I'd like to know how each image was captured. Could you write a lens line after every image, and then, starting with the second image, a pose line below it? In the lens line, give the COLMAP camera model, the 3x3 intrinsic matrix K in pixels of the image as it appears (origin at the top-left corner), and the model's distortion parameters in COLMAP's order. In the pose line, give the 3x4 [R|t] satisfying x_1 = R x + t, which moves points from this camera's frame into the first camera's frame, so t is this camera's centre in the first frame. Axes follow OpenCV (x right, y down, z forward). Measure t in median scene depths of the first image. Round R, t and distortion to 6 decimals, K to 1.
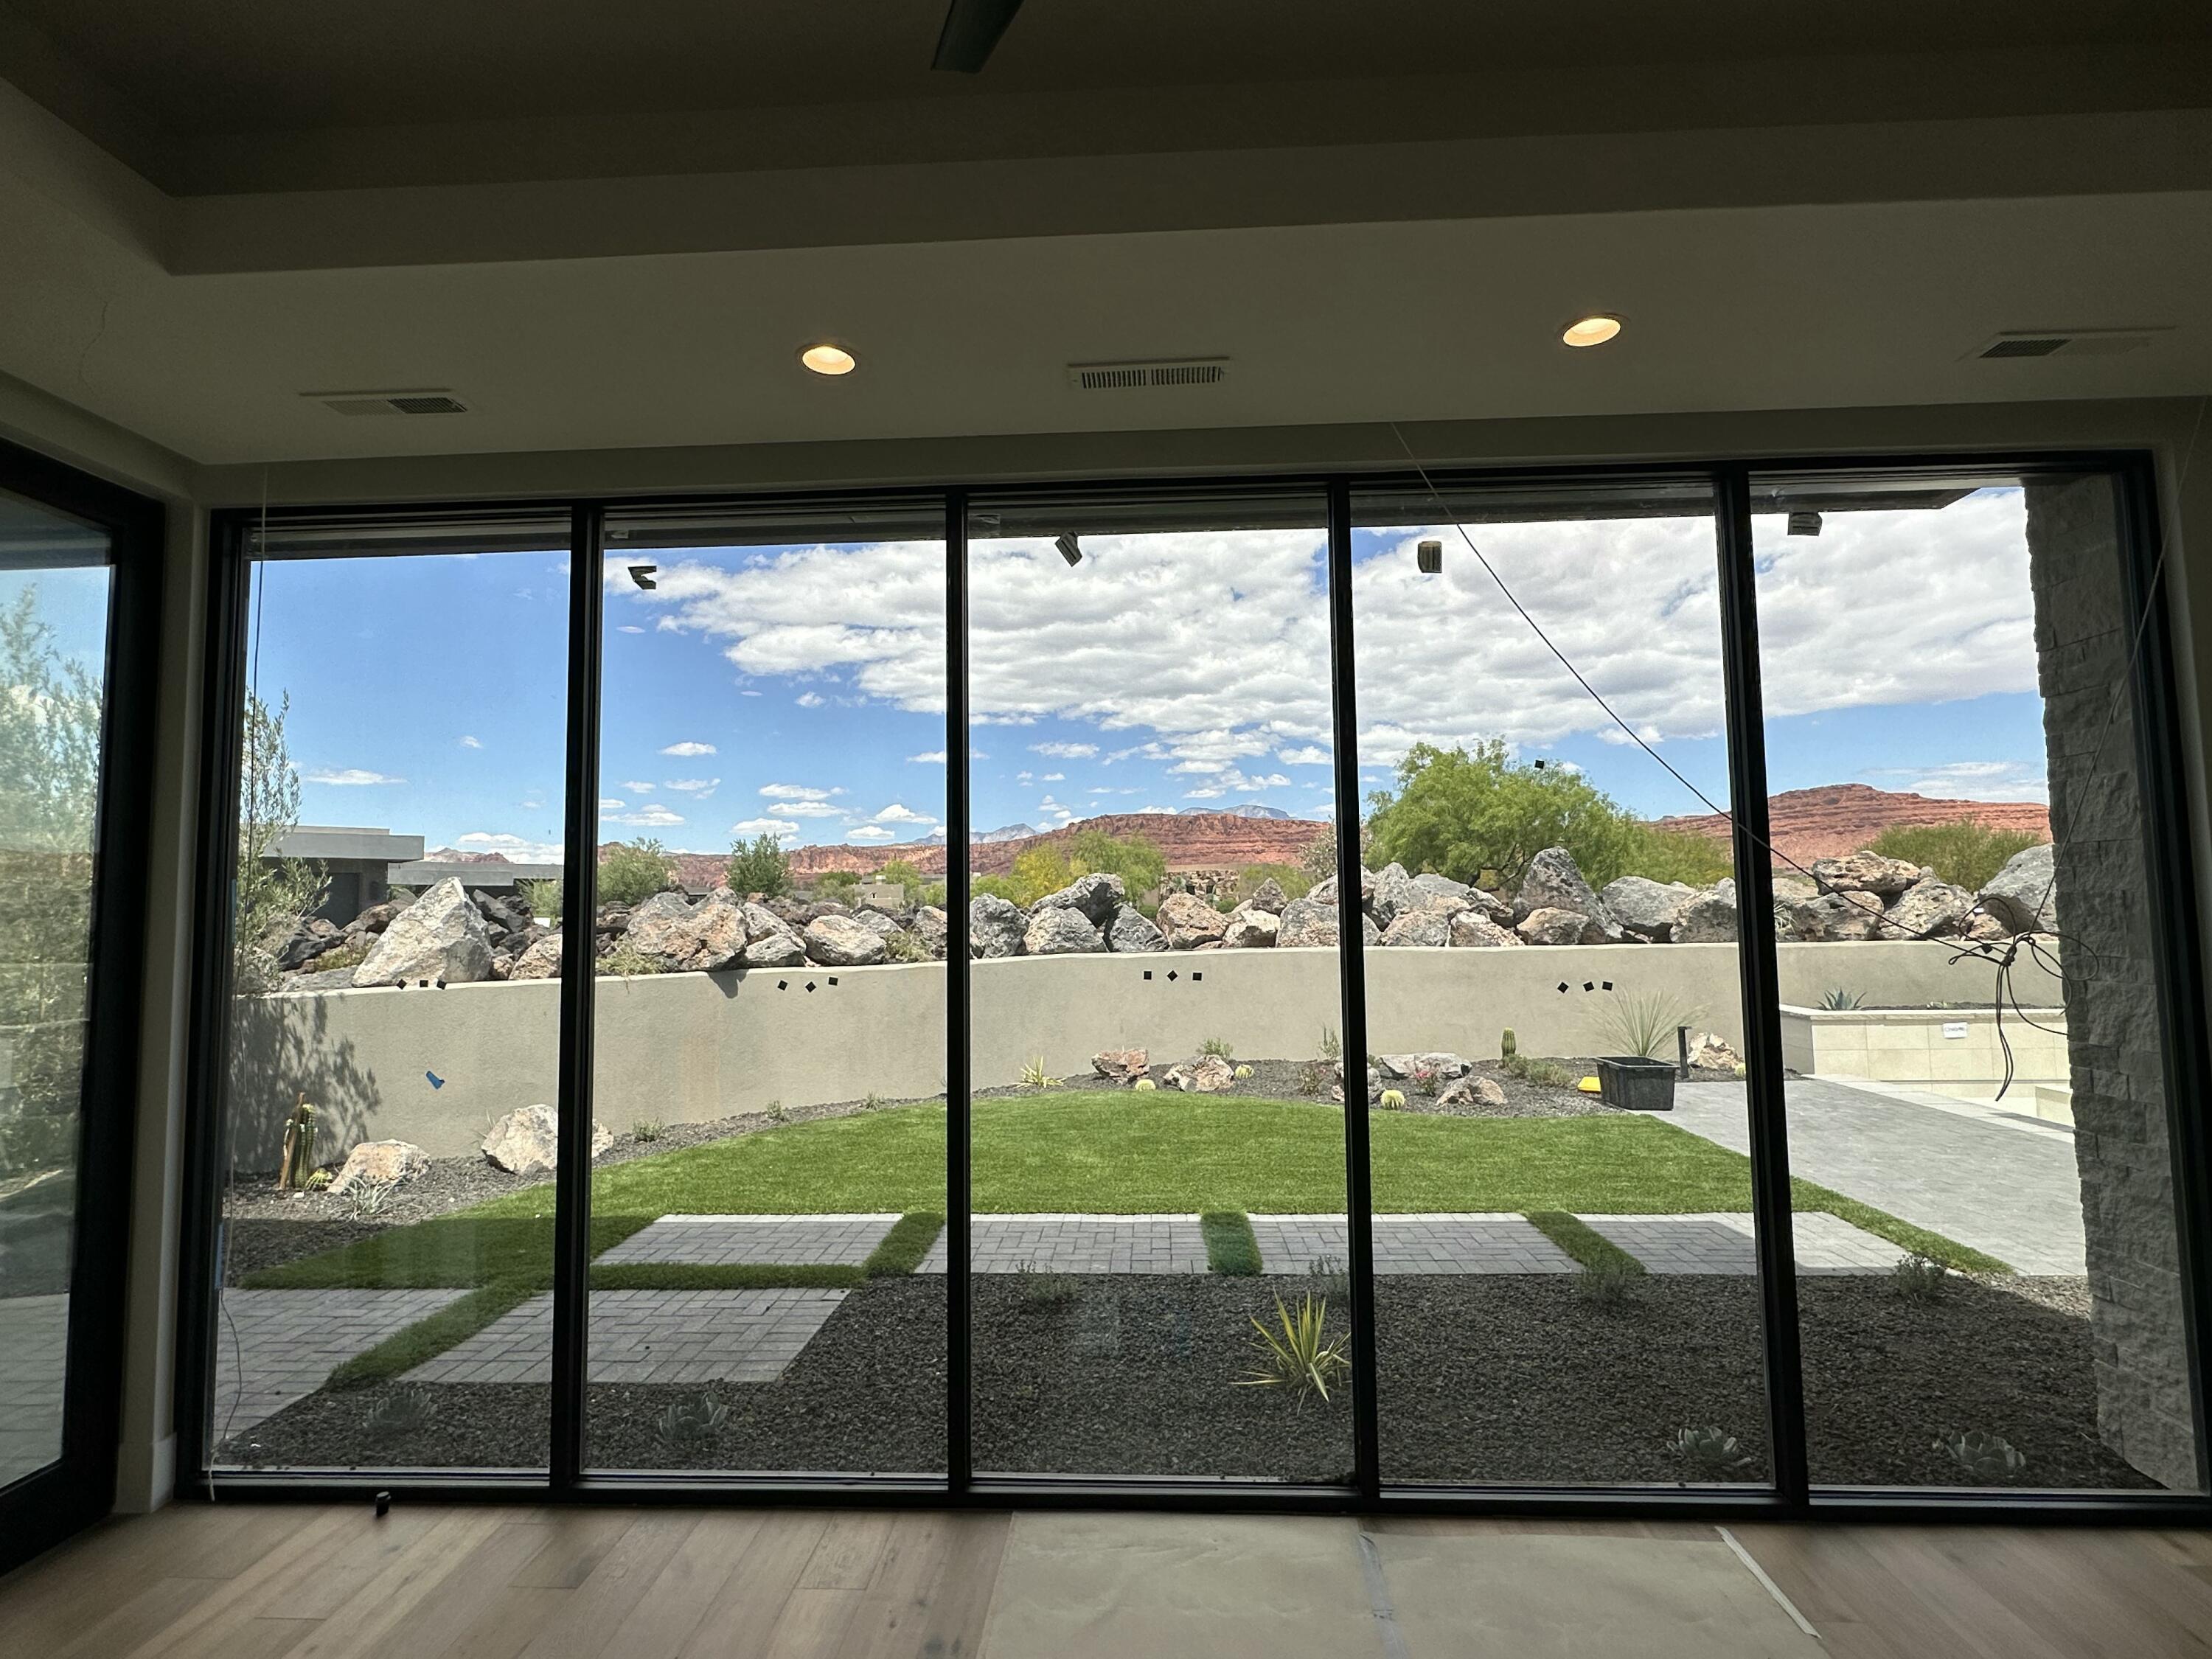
lens RADIAL K [[1096.5, 0, 1106.0], [0, 1096.5, 829.5], [0, 0, 1]] dist [-0.002645, -0.000494]
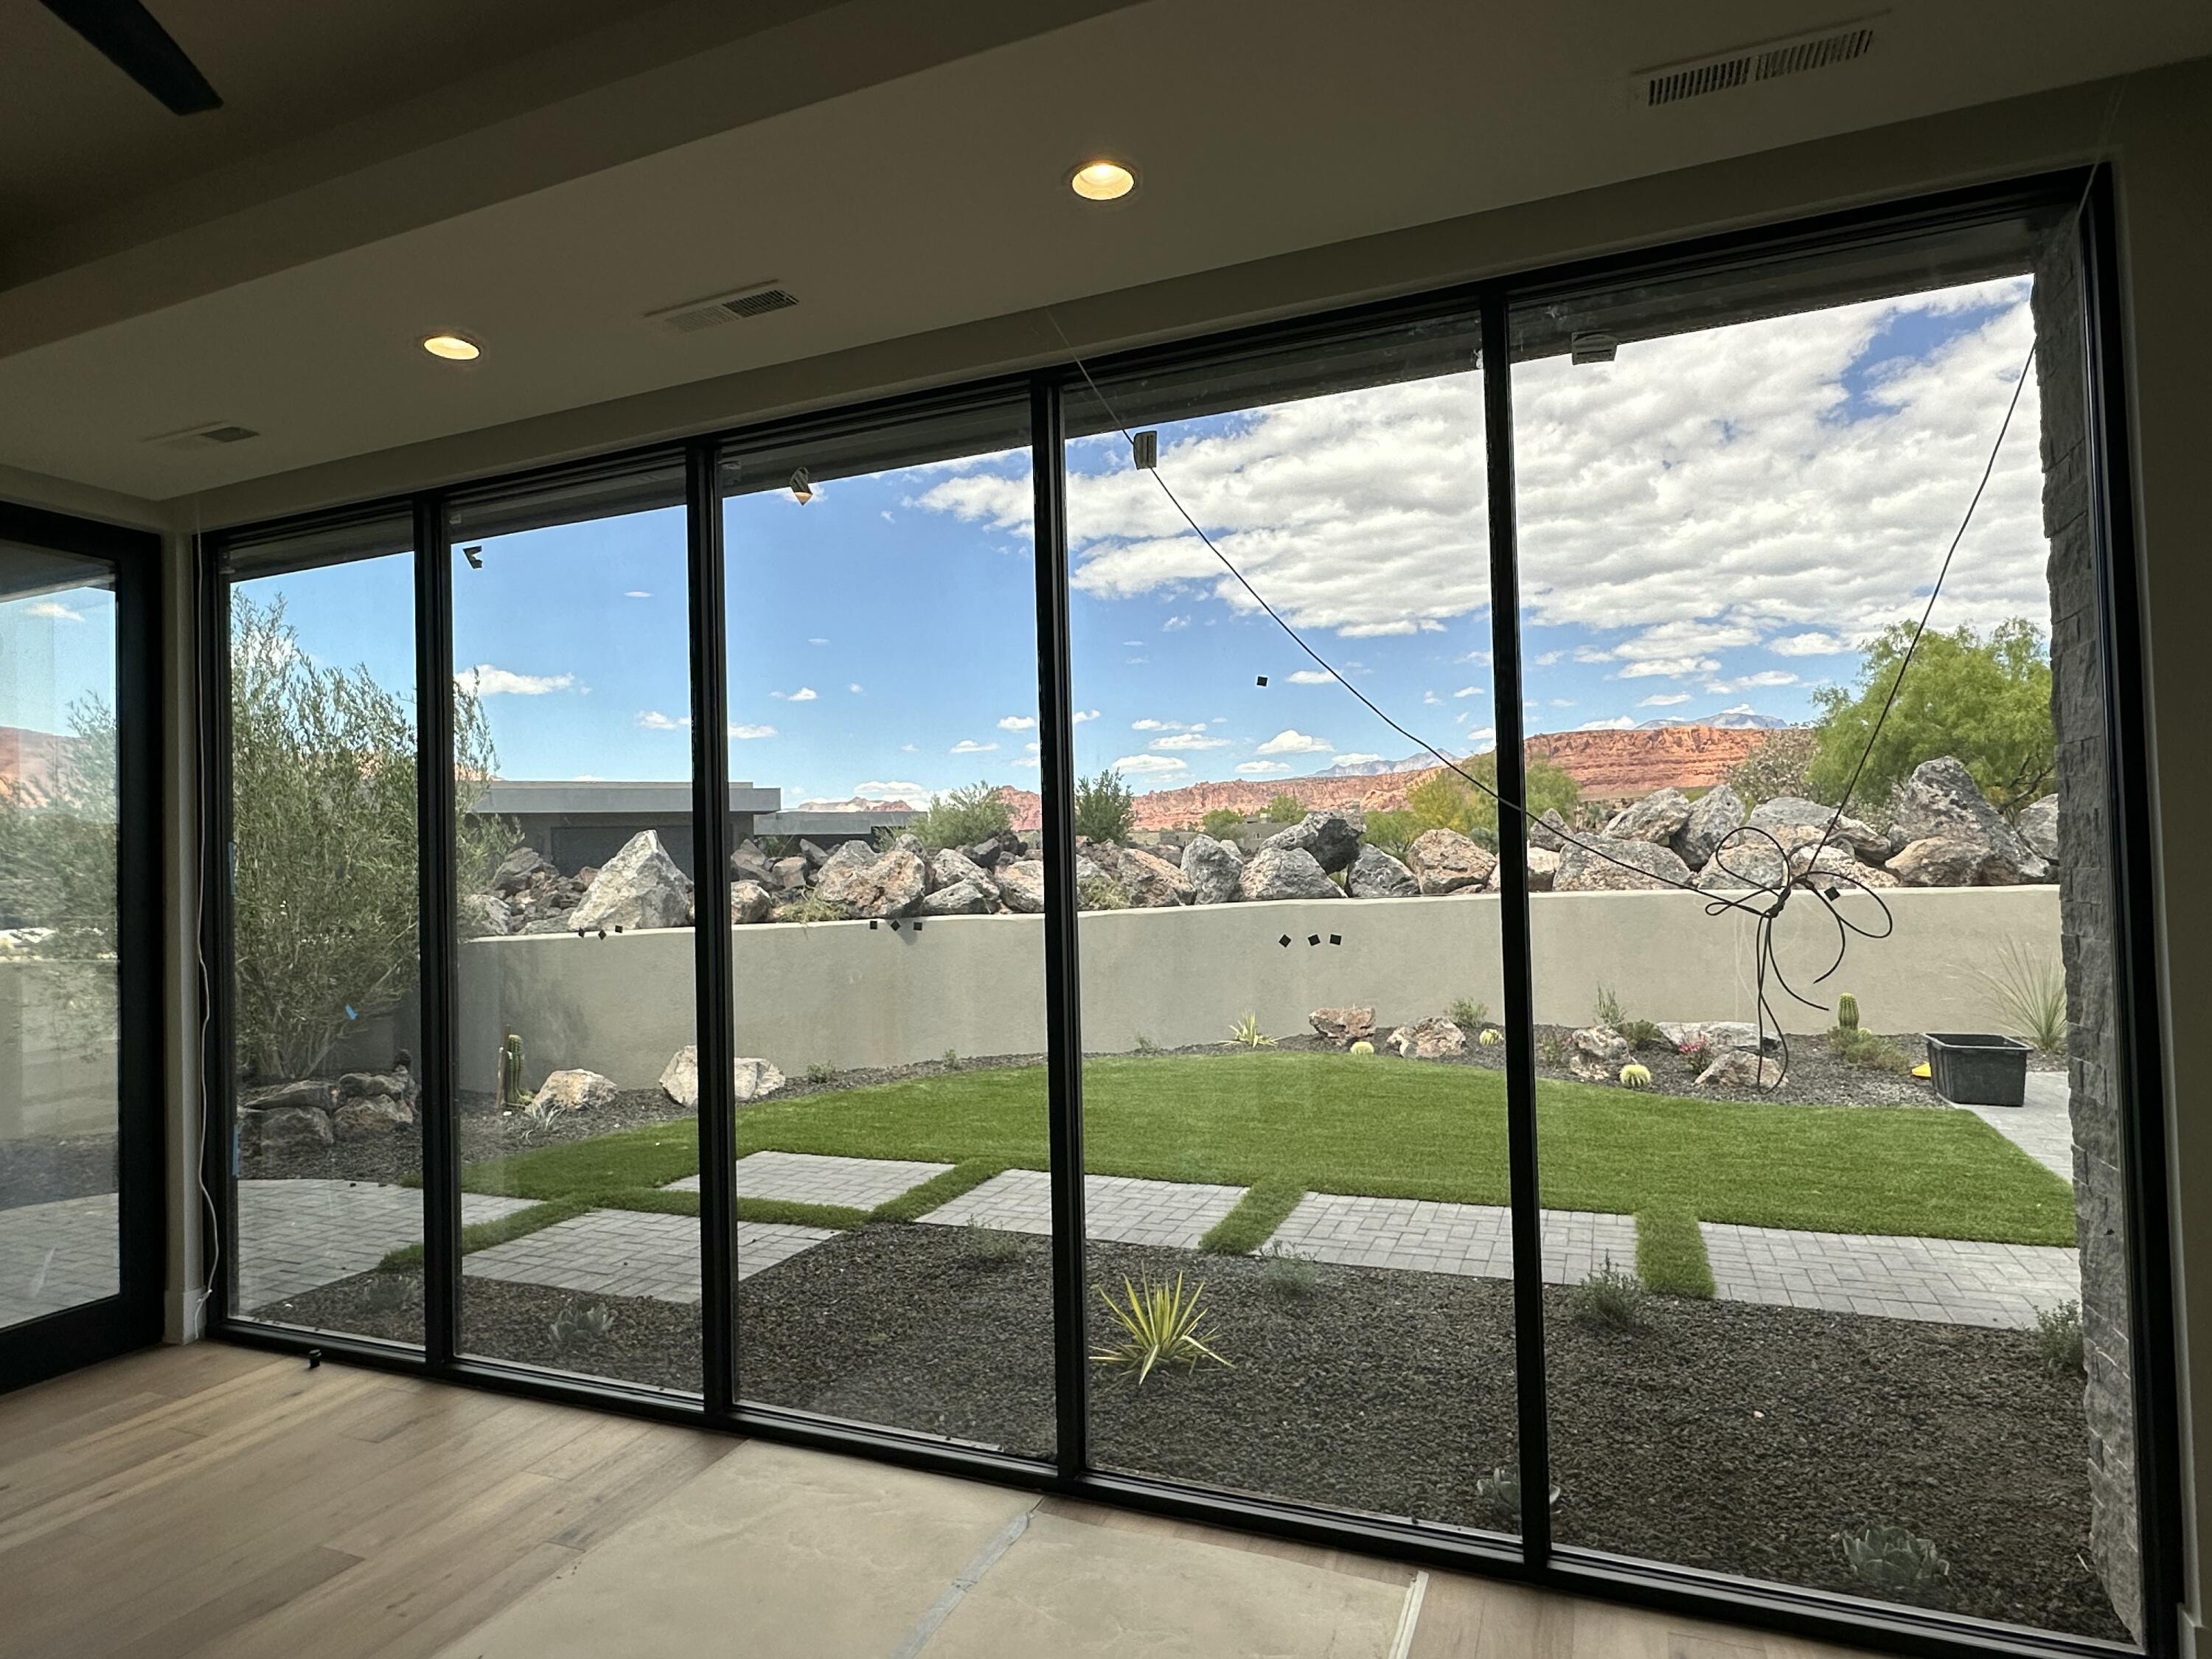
lens RADIAL K [[1227.8, 0, 1106.0], [0, 1227.8, 829.5], [0, 0, 1]] dist [-0.007295, -0.000526]
pose [[0.943380, -0.021409, -0.331022, 0.233987], [0.039964, 0.997982, 0.049348, 0.001509], [0.329298, -0.059783, 0.942332, 0.020314]]
